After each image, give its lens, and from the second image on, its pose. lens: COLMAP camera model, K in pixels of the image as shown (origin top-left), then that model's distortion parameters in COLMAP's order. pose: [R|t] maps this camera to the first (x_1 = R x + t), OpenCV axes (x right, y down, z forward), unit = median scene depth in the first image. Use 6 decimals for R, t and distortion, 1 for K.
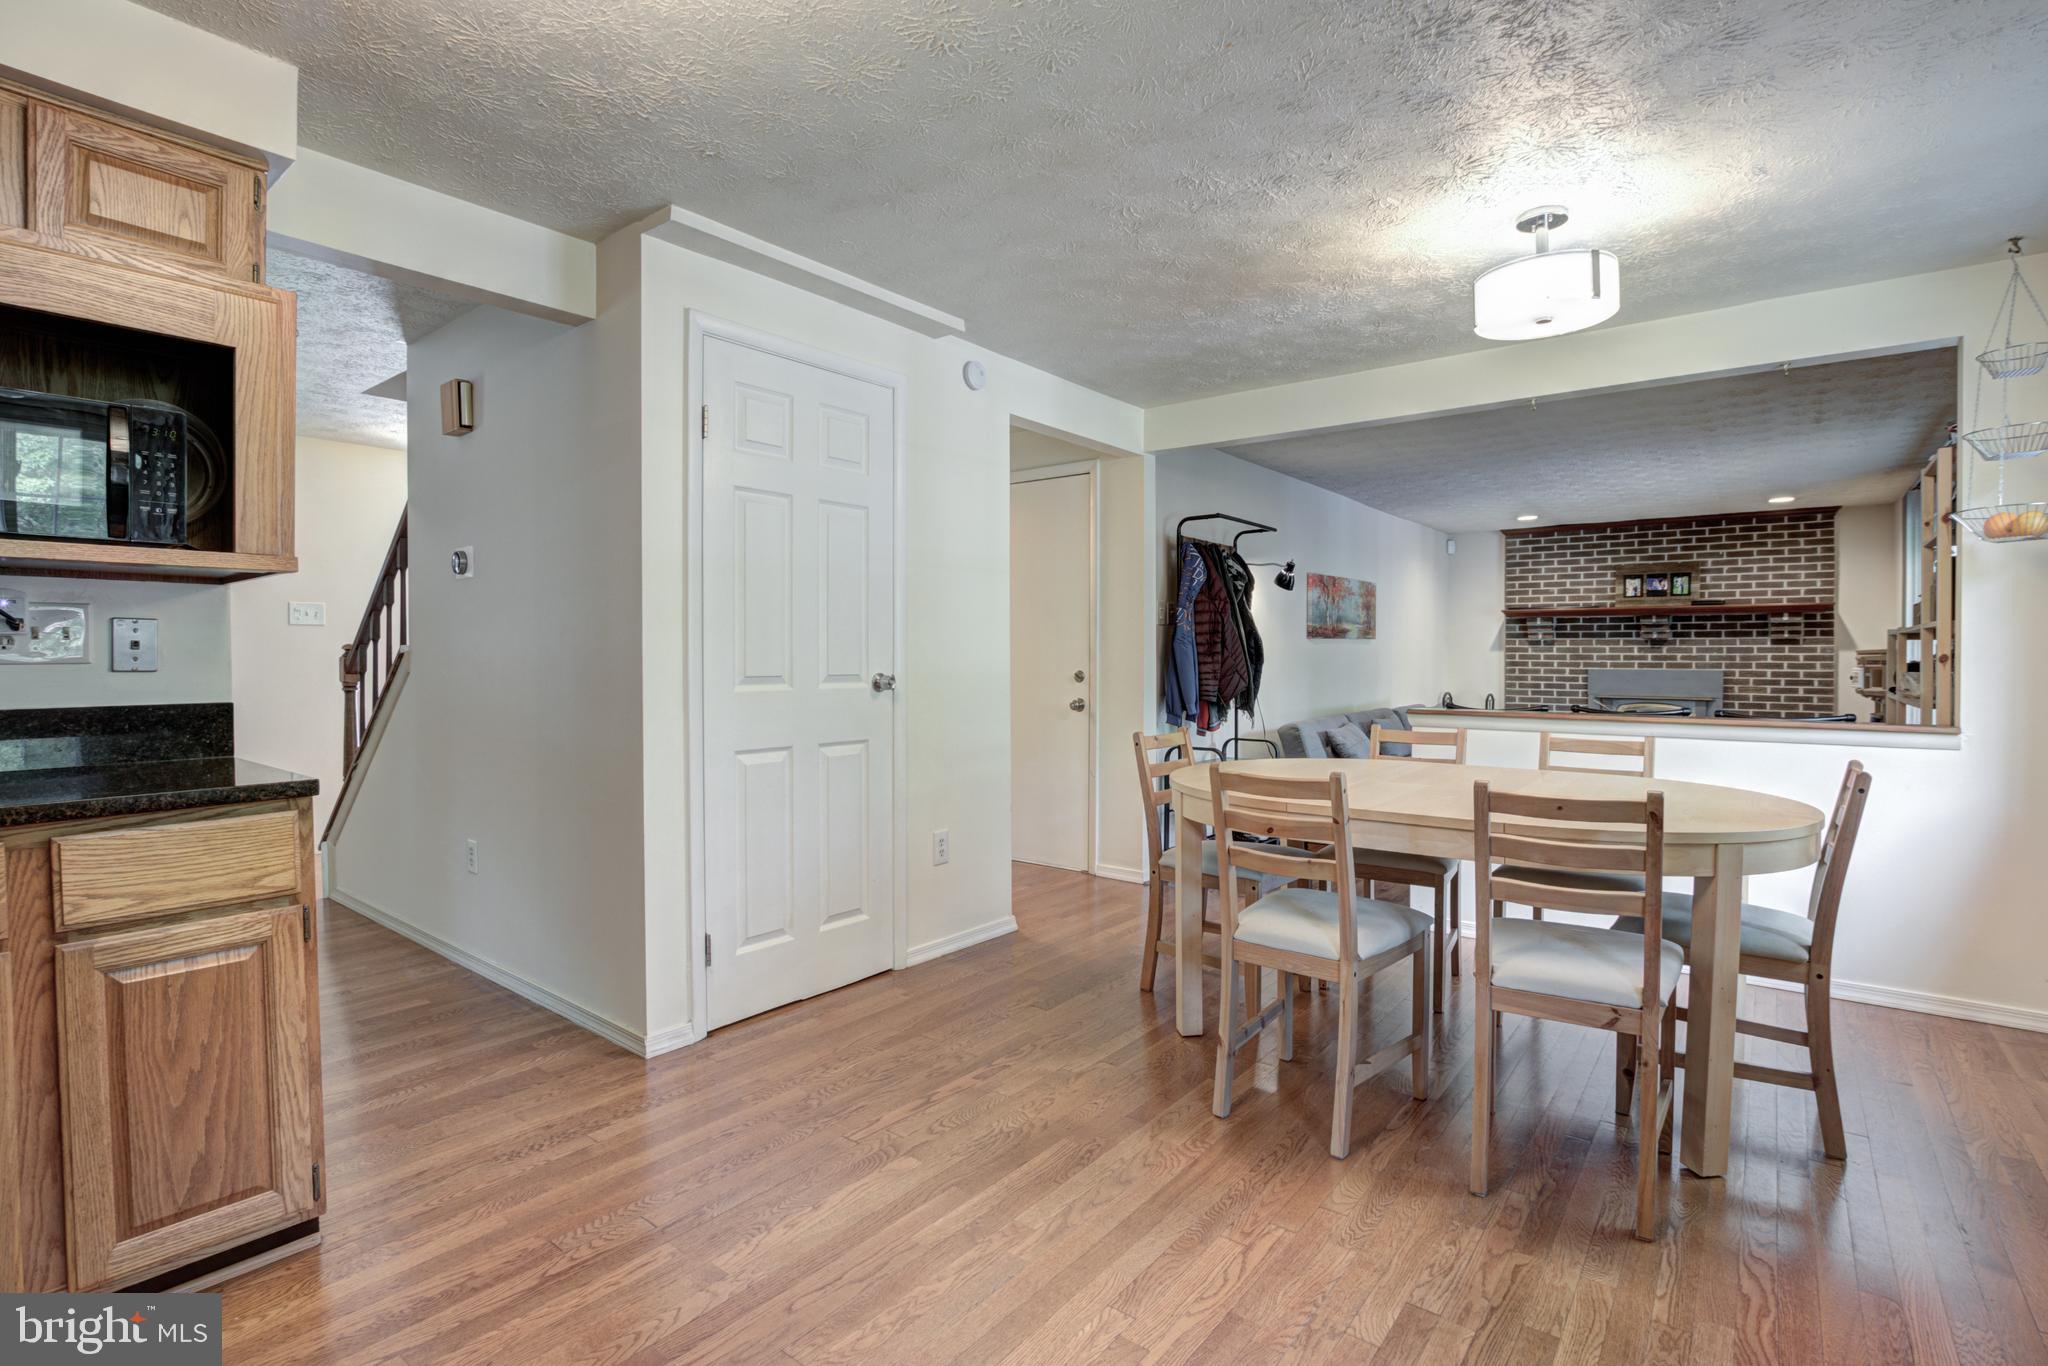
lens RADIAL K [[970.0, 0, 1014.2], [0, 970.0, 674.8], [0, 0, 1]] dist [-0.030652, 0.000090]
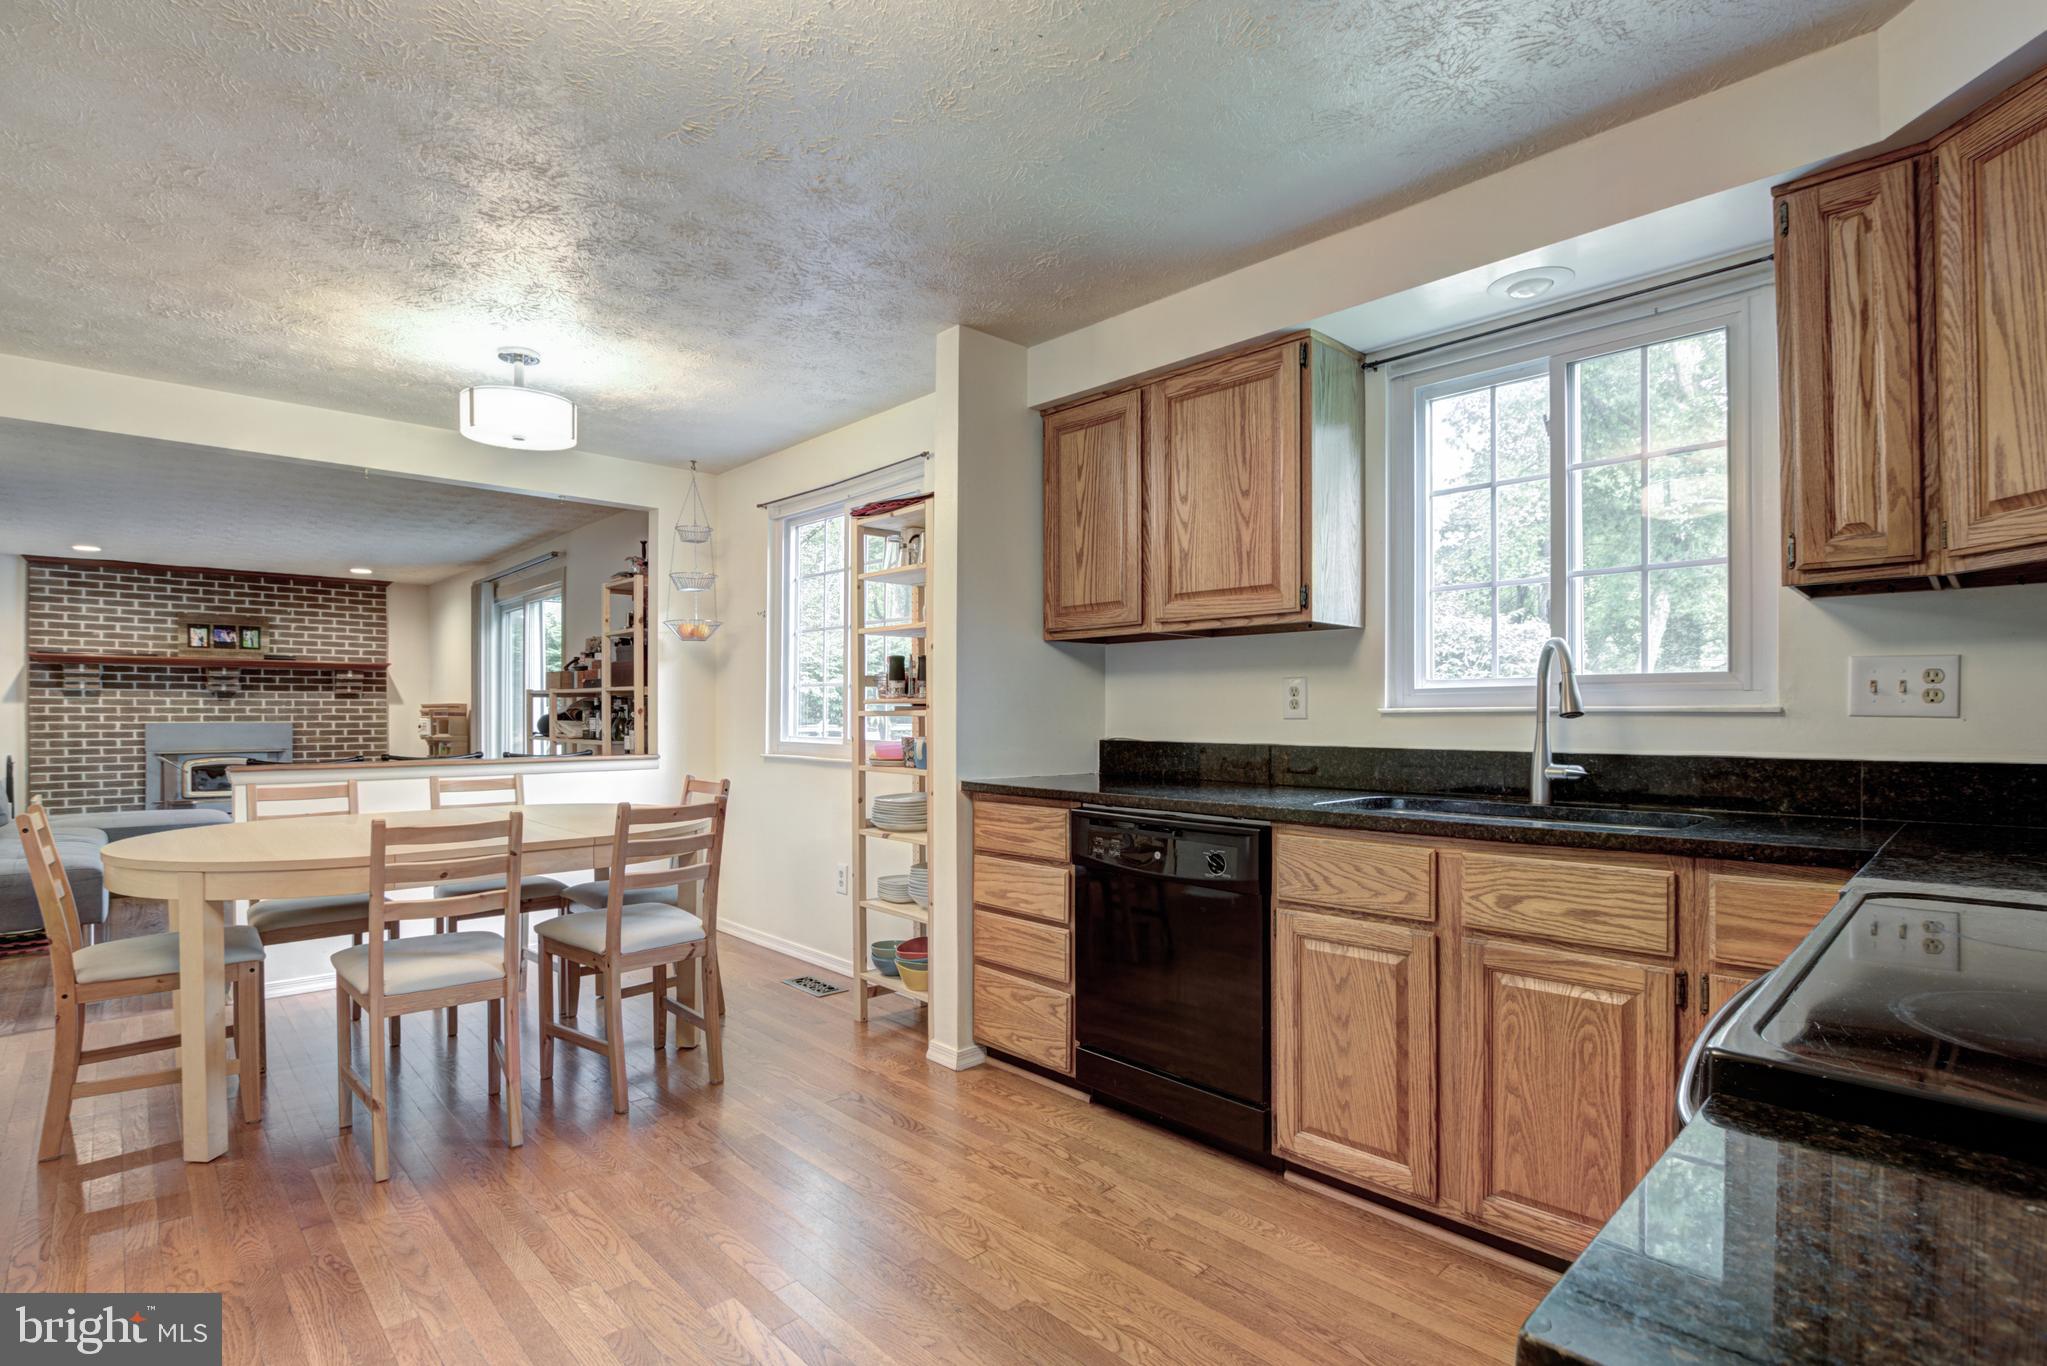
lens RADIAL K [[969.9, 0, 1009.8], [0, 969.9, 712.9], [0, 0, 1]] dist [-0.036204, 0.006171]
pose [[0.142670, -0.003468, 0.989764, -0.186999], [0.018283, 0.999832, 0.000868, -0.001556], [-0.989601, 0.017972, 0.142710, 0.064937]]
